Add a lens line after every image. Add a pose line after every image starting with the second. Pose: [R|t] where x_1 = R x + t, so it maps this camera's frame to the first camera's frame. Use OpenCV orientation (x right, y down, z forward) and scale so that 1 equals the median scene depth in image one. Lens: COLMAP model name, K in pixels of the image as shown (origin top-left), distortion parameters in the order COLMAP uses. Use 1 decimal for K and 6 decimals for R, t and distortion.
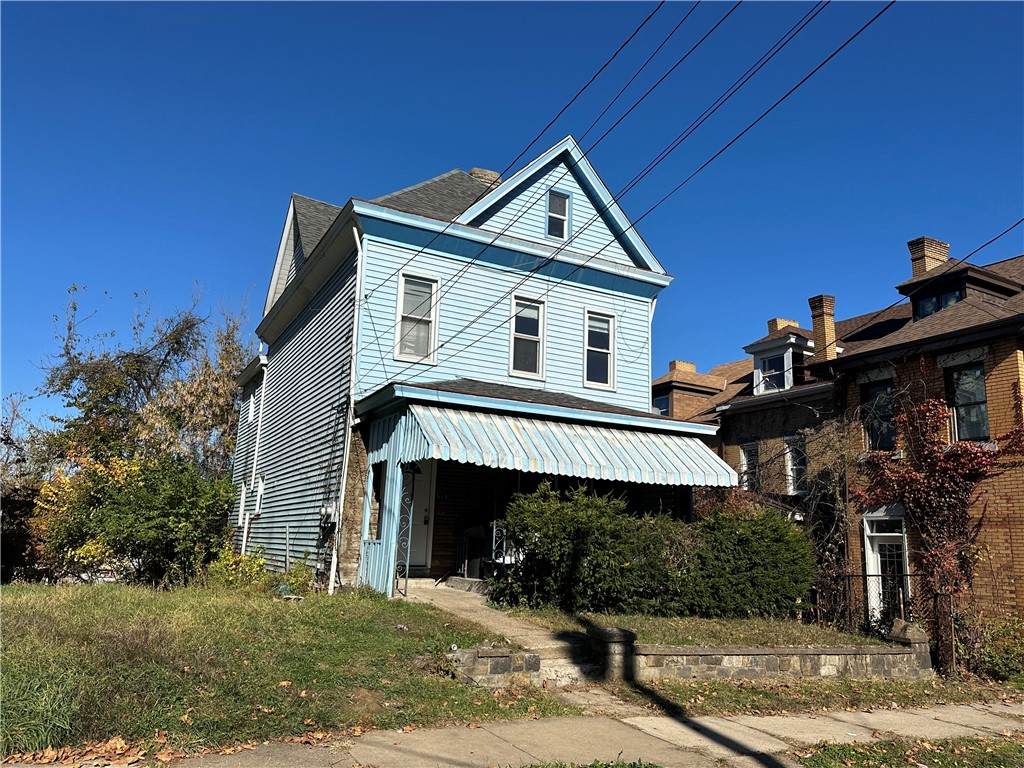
lens RADIAL K [[757.8, 0, 512.0], [0, 757.8, 384.0], [0, 0, 1]] dist [0.094063, -0.137996]
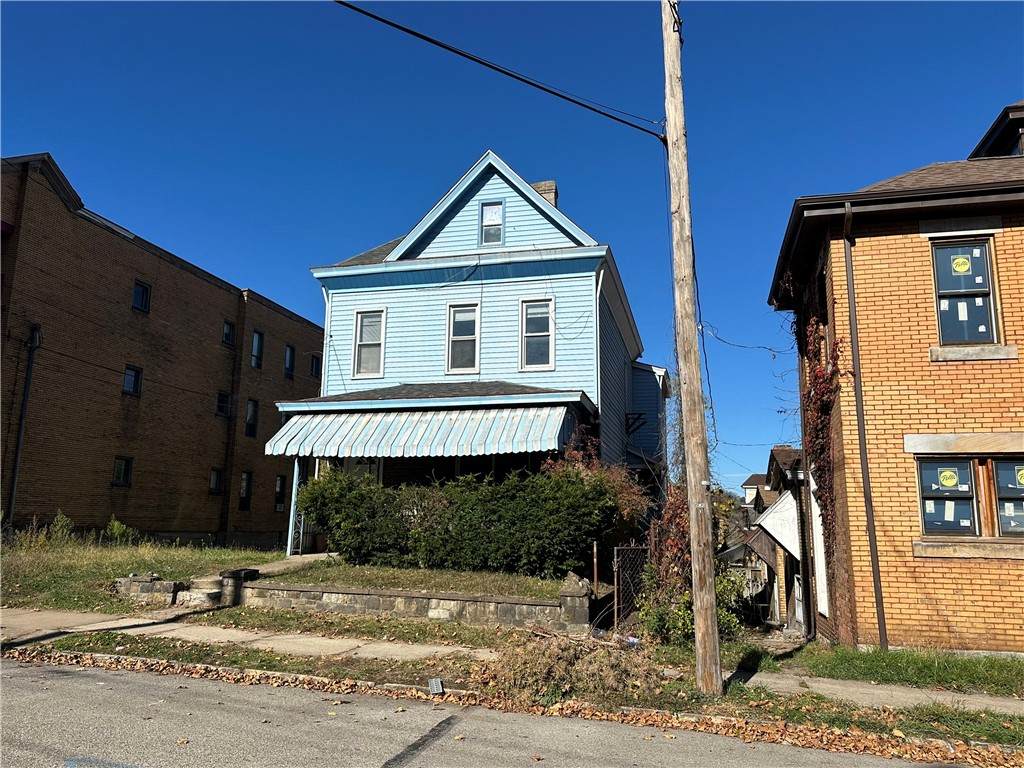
lens RADIAL K [[740.1, 0, 512.0], [0, 740.1, 384.0], [0, 0, 1]] dist [0.003191, -0.001092]
pose [[0.746102, -0.155034, -0.647531, 0.806382], [0.153168, 0.986396, -0.059683, 0.086926], [0.647975, -0.054651, 0.759698, 0.193952]]
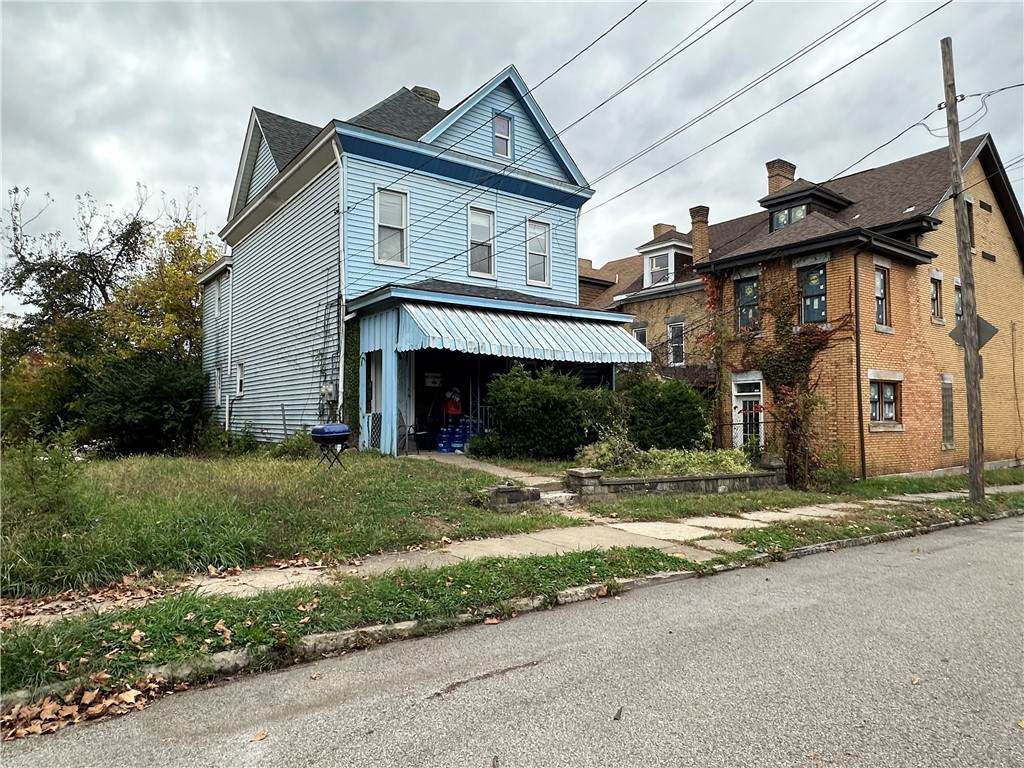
lens RADIAL K [[656.1, 0, 512.7], [0, 656.1, 399.5], [0, 0, 1]] dist [-0.005582, -0.001667]
pose [[0.987287, -0.036741, 0.154642, -0.101425], [0.007048, 0.982080, 0.188331, -0.014371], [-0.158791, -0.184847, 0.969854, -0.054345]]
